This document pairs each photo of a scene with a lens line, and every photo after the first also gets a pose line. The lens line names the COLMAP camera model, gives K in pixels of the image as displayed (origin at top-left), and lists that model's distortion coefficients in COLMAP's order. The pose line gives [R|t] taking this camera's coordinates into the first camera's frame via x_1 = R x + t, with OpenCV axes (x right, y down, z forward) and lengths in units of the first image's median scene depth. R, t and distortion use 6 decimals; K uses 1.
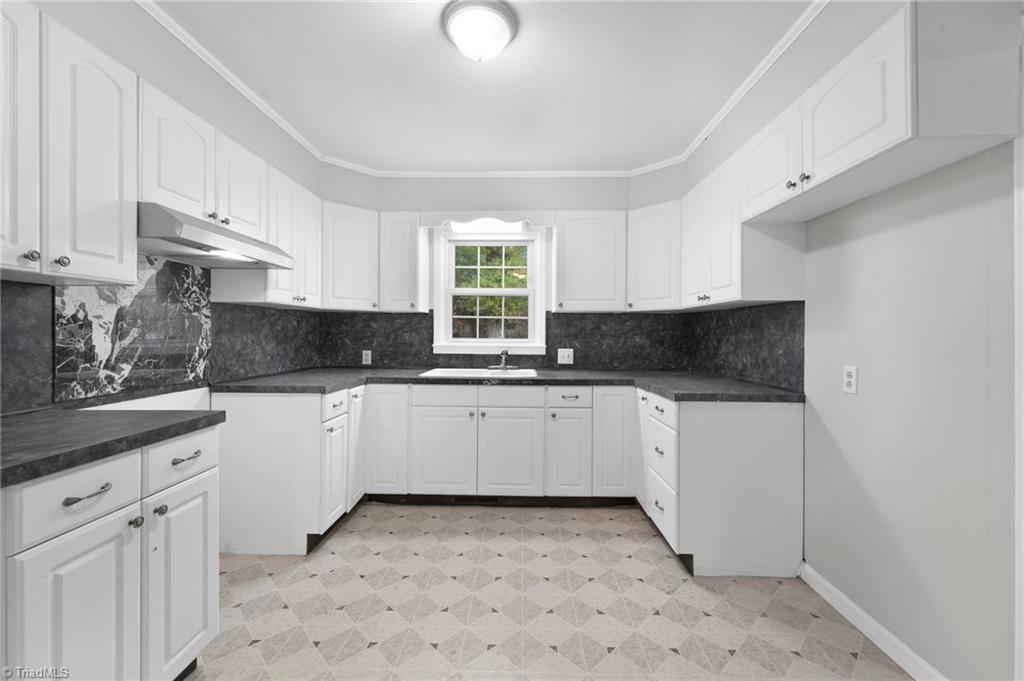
lens RADIAL K [[416.7, 0, 520.9], [0, 416.7, 333.3], [0, 0, 1]] dist [-0.002469, -0.002035]
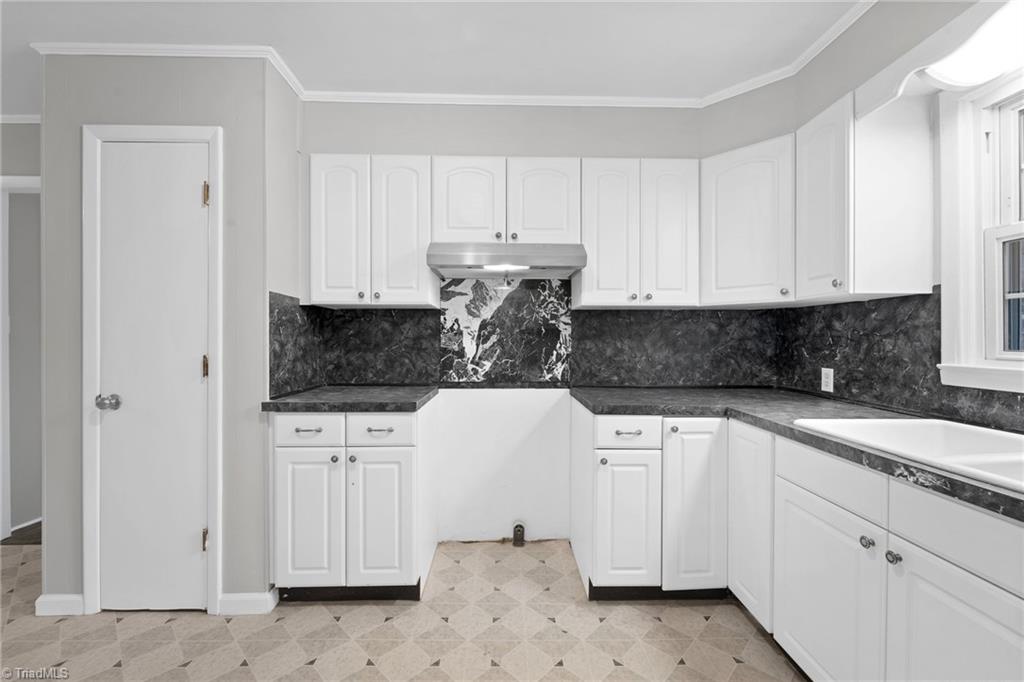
lens RADIAL K [[424.7, 0, 511.2], [0, 424.7, 341.2], [0, 0, 1]] dist [-0.000992, -0.002754]
pose [[0.022172, -0.000157, -0.999754, 0.251406], [-0.001871, 0.999998, -0.000199, 0.004383], [0.999752, 0.001875, 0.022172, 0.596577]]
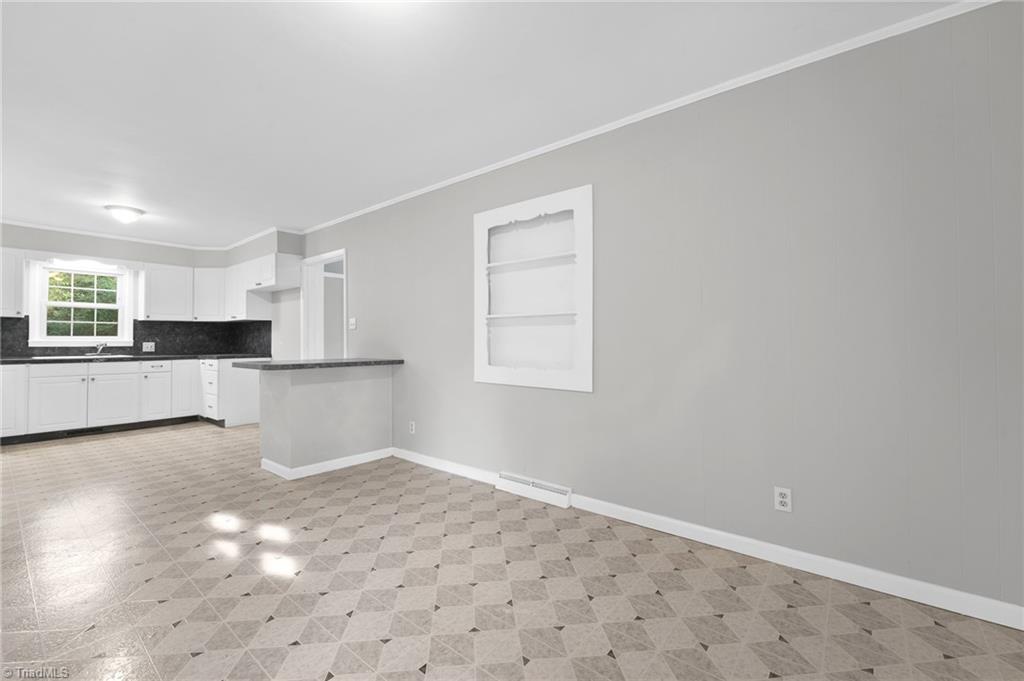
lens RADIAL K [[416.7, 0, 522.2], [0, 416.7, 337.4], [0, 0, 1]] dist [-0.002469, -0.002035]
pose [[0.605781, -0.001797, 0.795630, -0.348701], [0.001316, 0.999998, 0.001256, 0.019090], [-0.795631, 0.000286, 0.605782, -1.349095]]
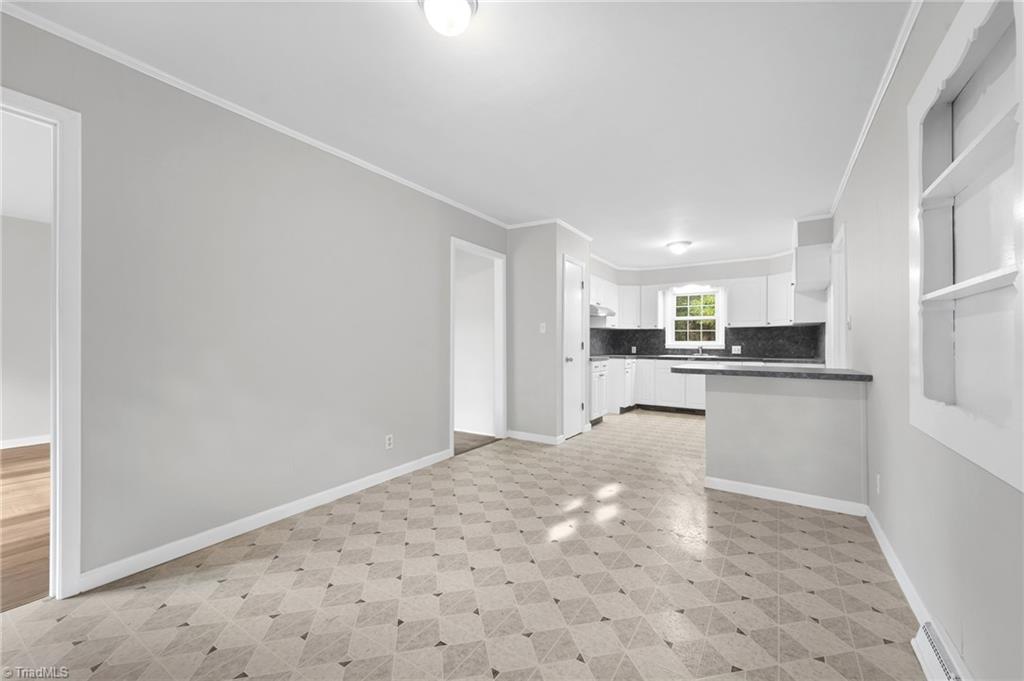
lens RADIAL K [[416.7, 0, 507.1], [0, 416.7, 345.2], [0, 0, 1]] dist [-0.002469, -0.002035]
pose [[0.844498, 0.000066, -0.535559, 0.274572], [0.003312, 0.999980, 0.005347, 0.021748], [0.535549, -0.006289, 0.844481, -1.371847]]
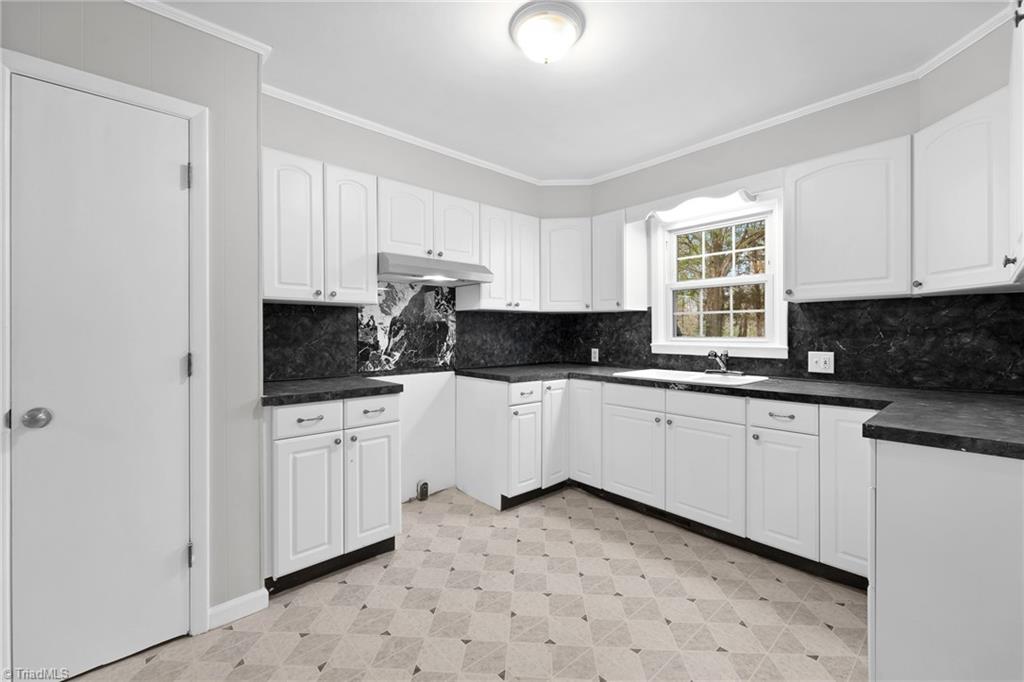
lens RADIAL K [[424.7, 0, 513.7], [0, 424.7, 333.1], [0, 0, 1]] dist [-0.000992, -0.002754]
pose [[0.673339, -0.006667, -0.739303, 0.327762], [0.006684, 0.999973, -0.002929, 0.004084], [0.739303, -0.002969, 0.673366, 0.127378]]
